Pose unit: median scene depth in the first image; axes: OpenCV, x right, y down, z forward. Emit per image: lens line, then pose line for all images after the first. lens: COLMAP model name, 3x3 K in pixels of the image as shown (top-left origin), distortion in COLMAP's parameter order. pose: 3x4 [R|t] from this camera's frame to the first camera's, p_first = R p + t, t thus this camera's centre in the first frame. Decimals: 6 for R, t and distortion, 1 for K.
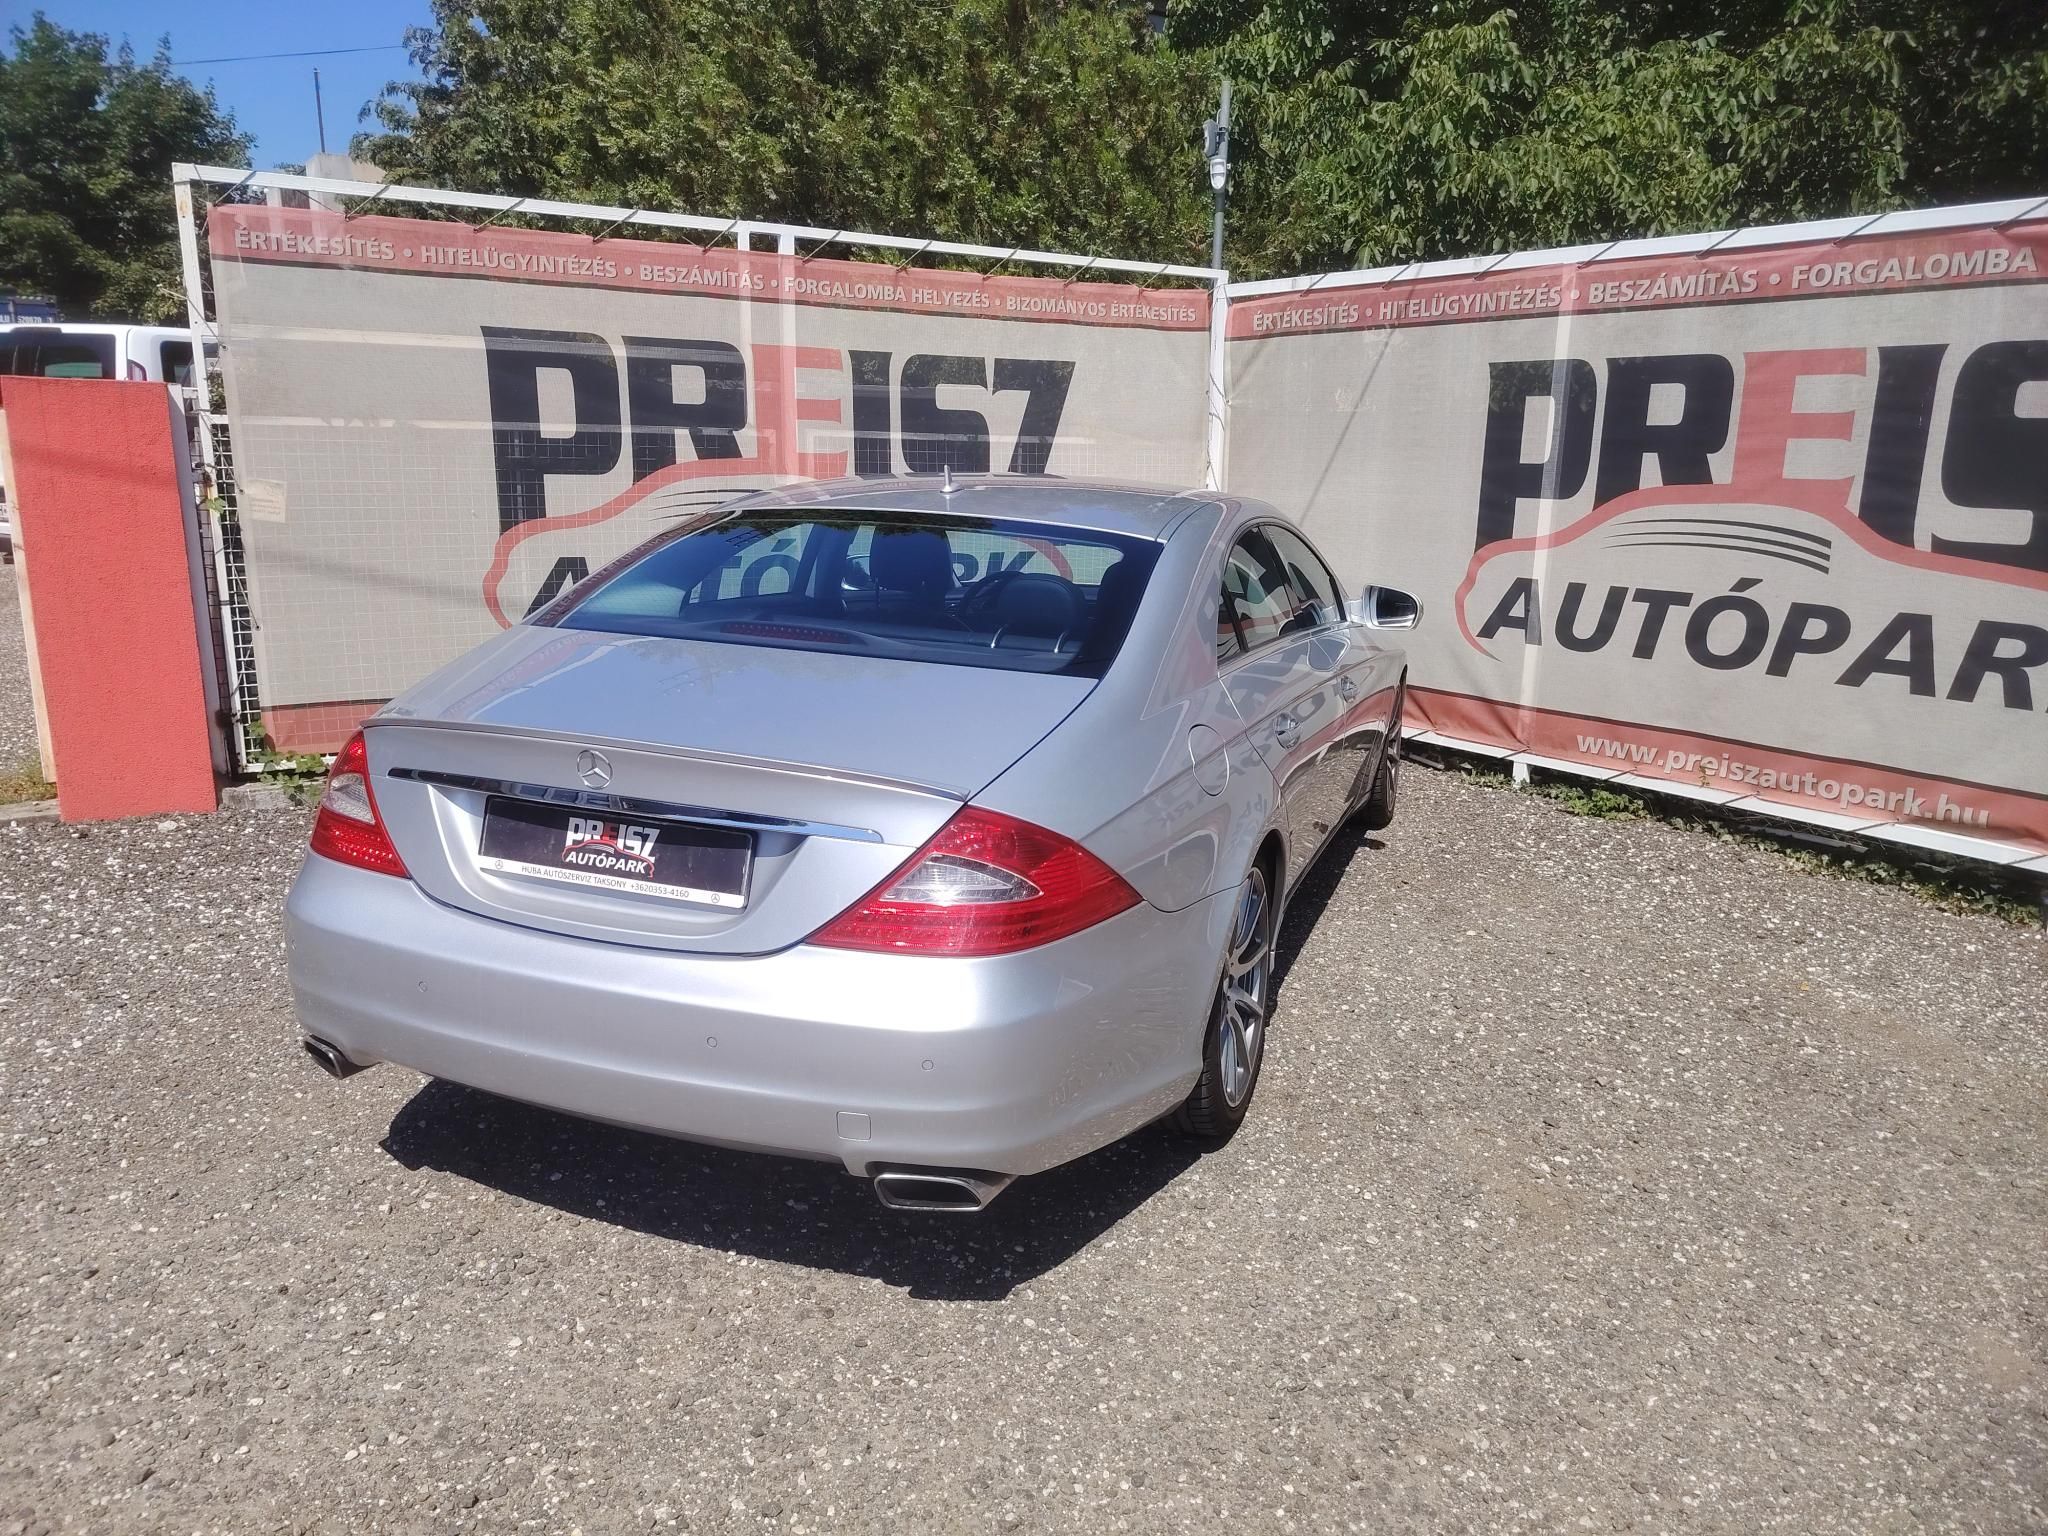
lens RADIAL K [[1426.6, 0, 1022.1], [0, 1426.6, 776.4], [0, 0, 1]] dist [0.043429, -0.047030]
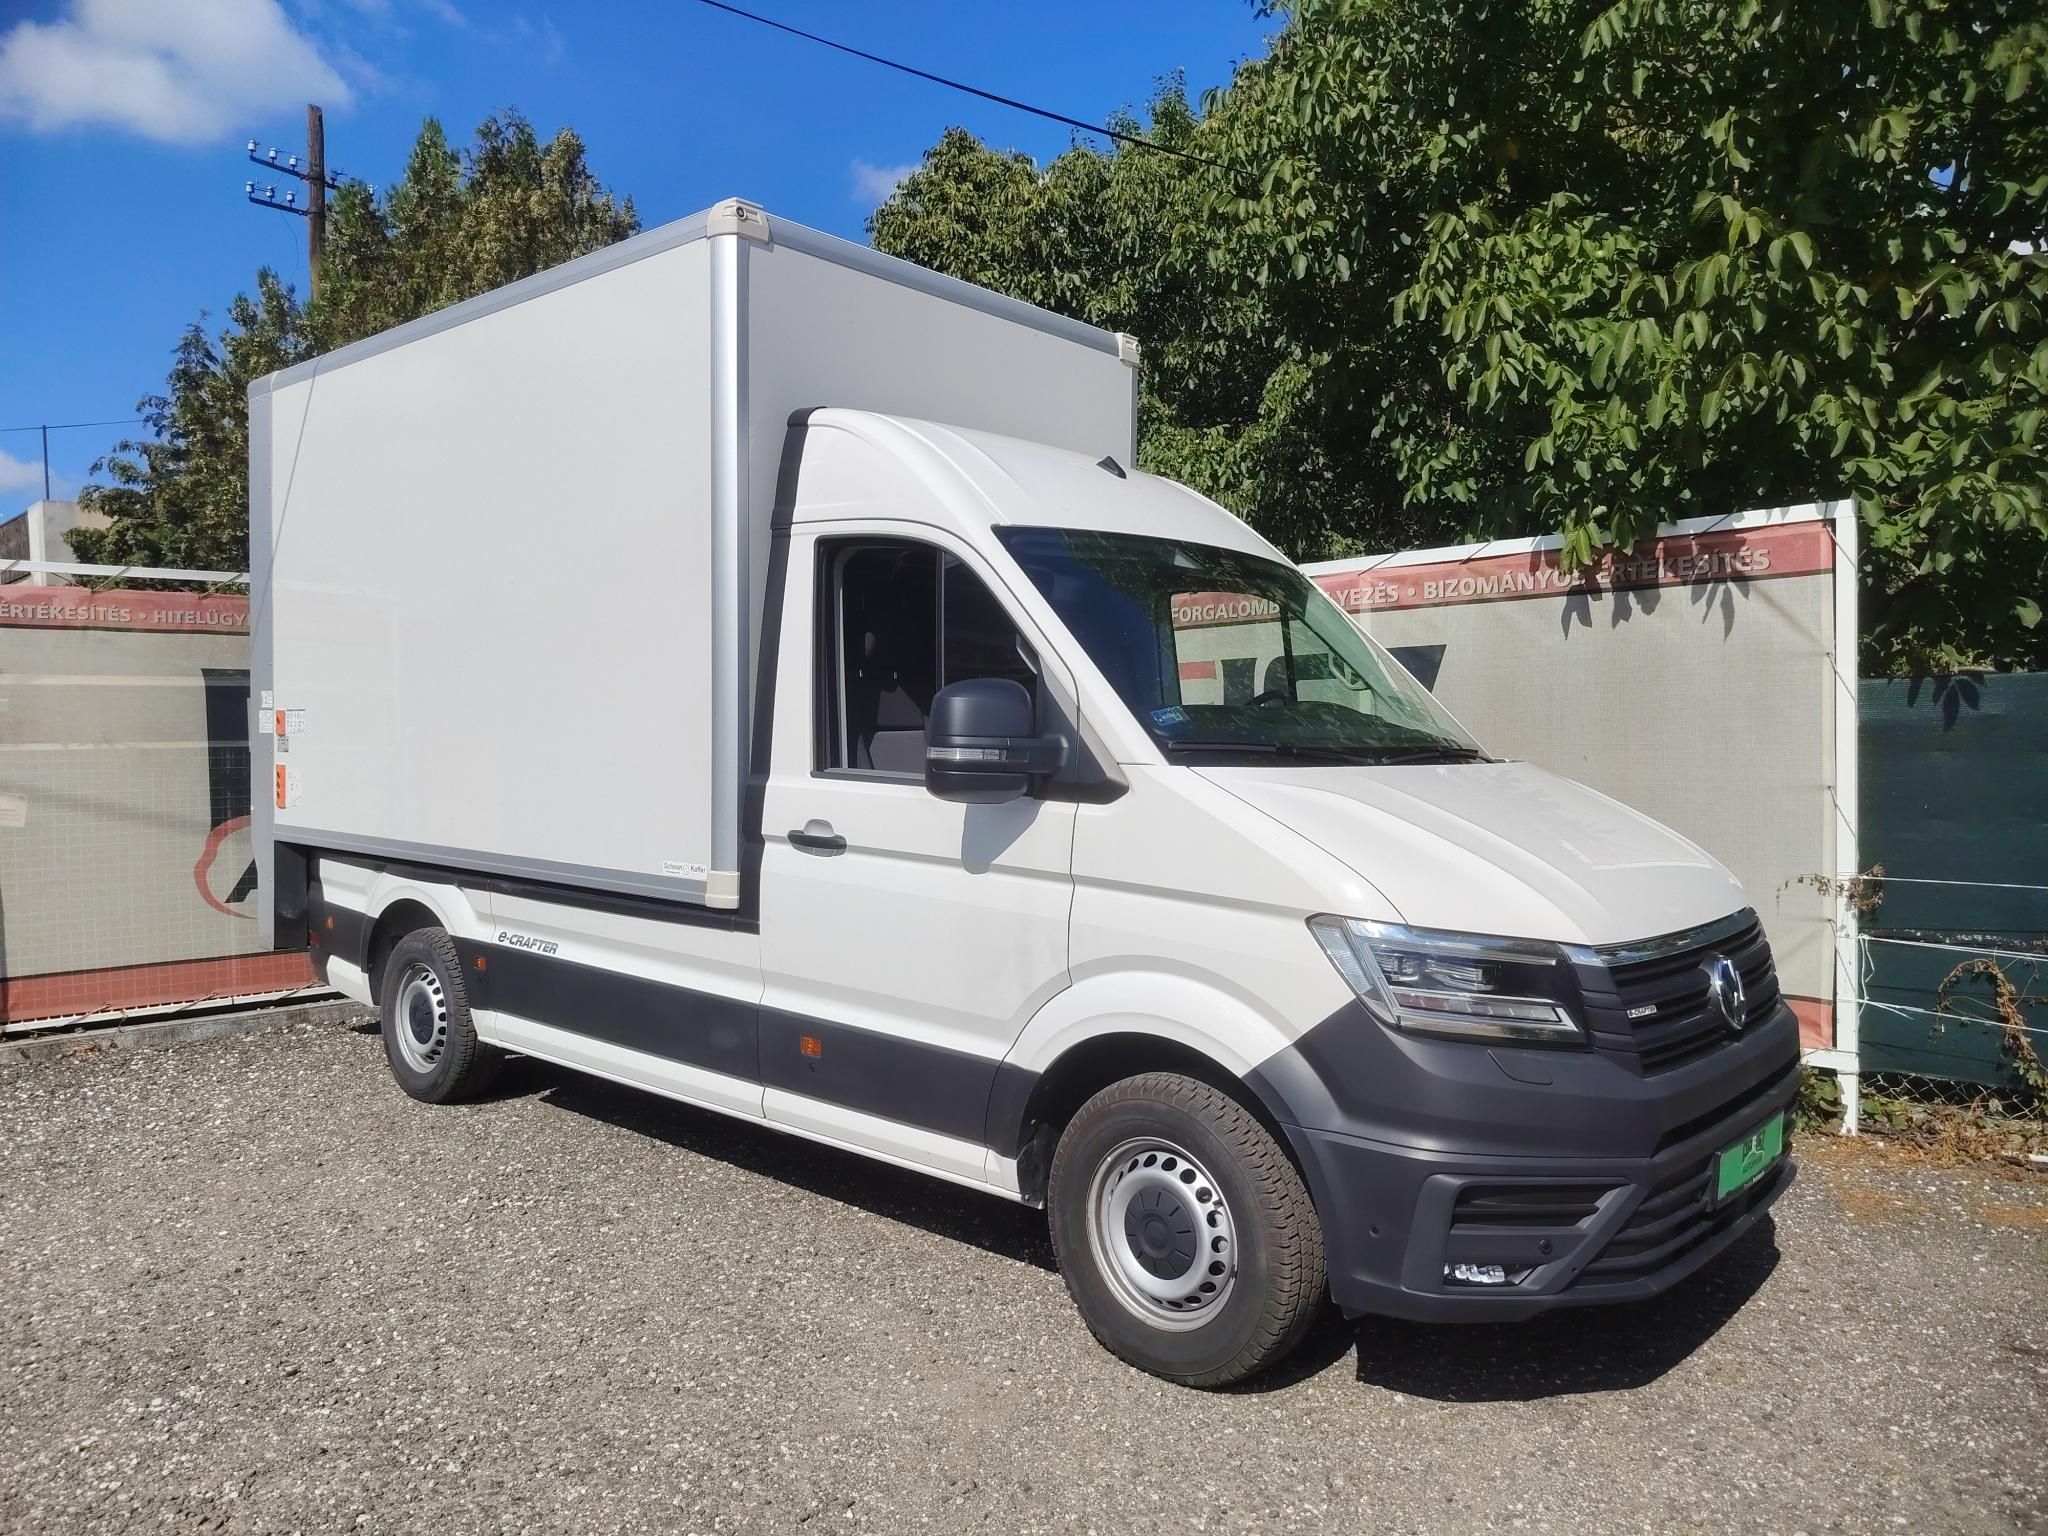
lens RADIAL K [[1452.8, 0, 1019.3], [0, 1452.8, 776.0], [0, 0, 1]] dist [0.078471, -0.105428]
pose [[0.987097, -0.039215, 0.155244, 0.125477], [0.069845, 0.977896, -0.197080, 0.083149], [-0.144084, 0.205381, 0.968018, -0.330502]]
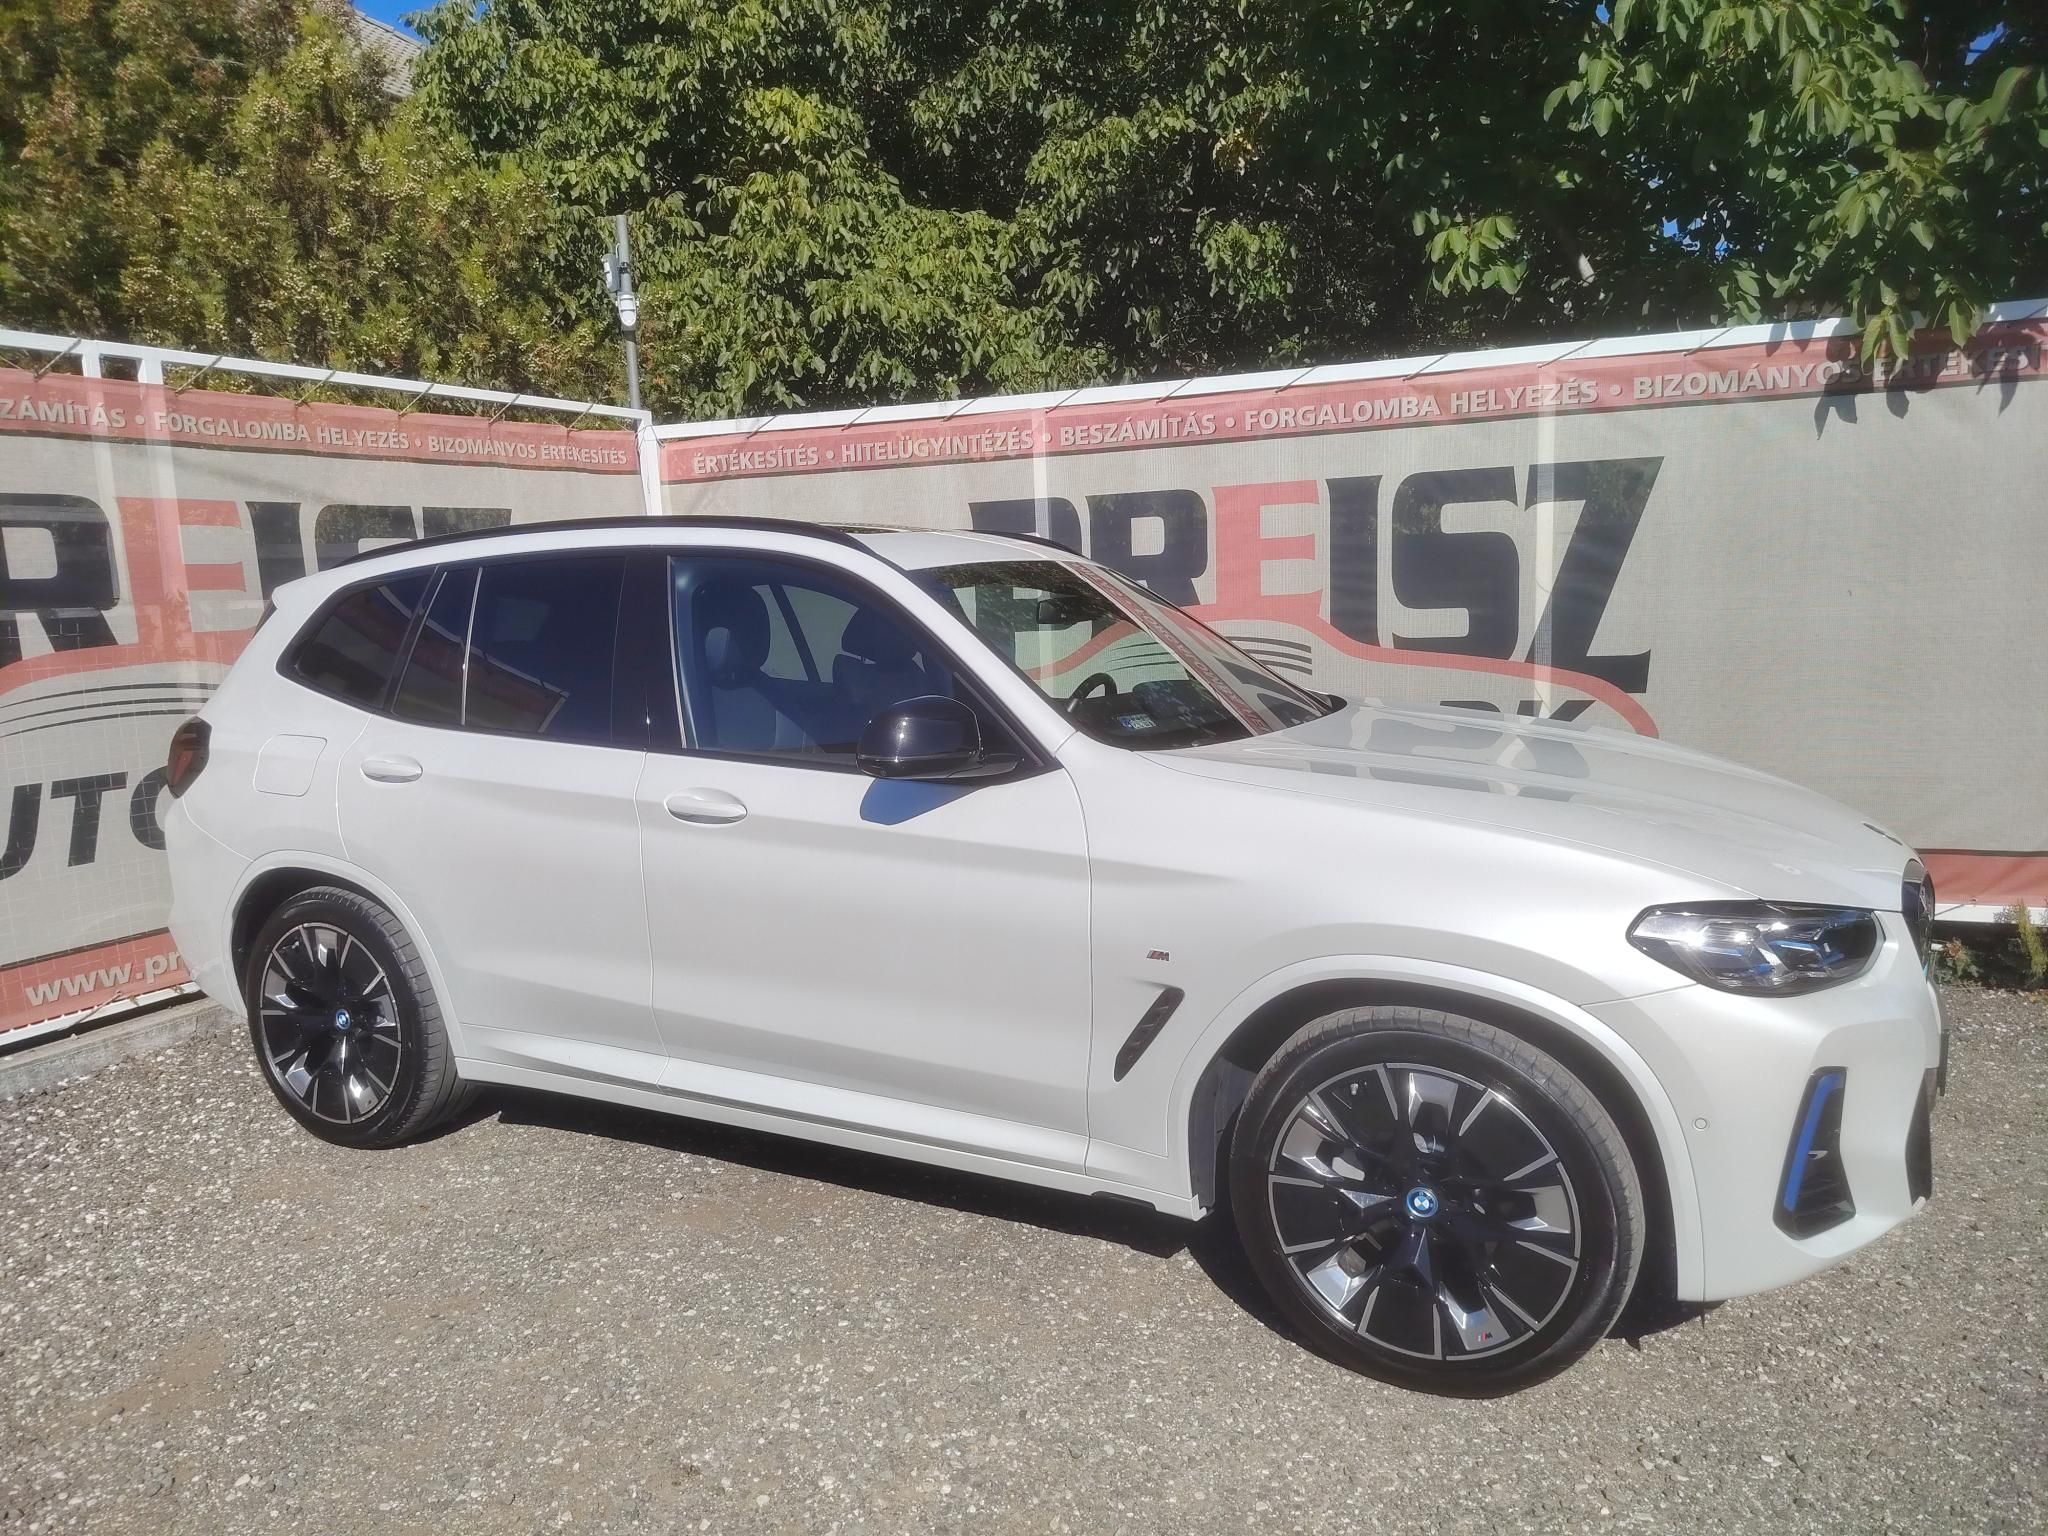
lens RADIAL K [[1441.0, 0, 1018.4], [0, 1441.0, 774.9], [0, 0, 1]] dist [0.063606, -0.063620]
pose [[0.852131, -0.121198, 0.509101, -0.201694], [0.170196, 0.984111, -0.050593, -0.038753], [-0.494880, 0.129759, 0.859219, 0.124672]]
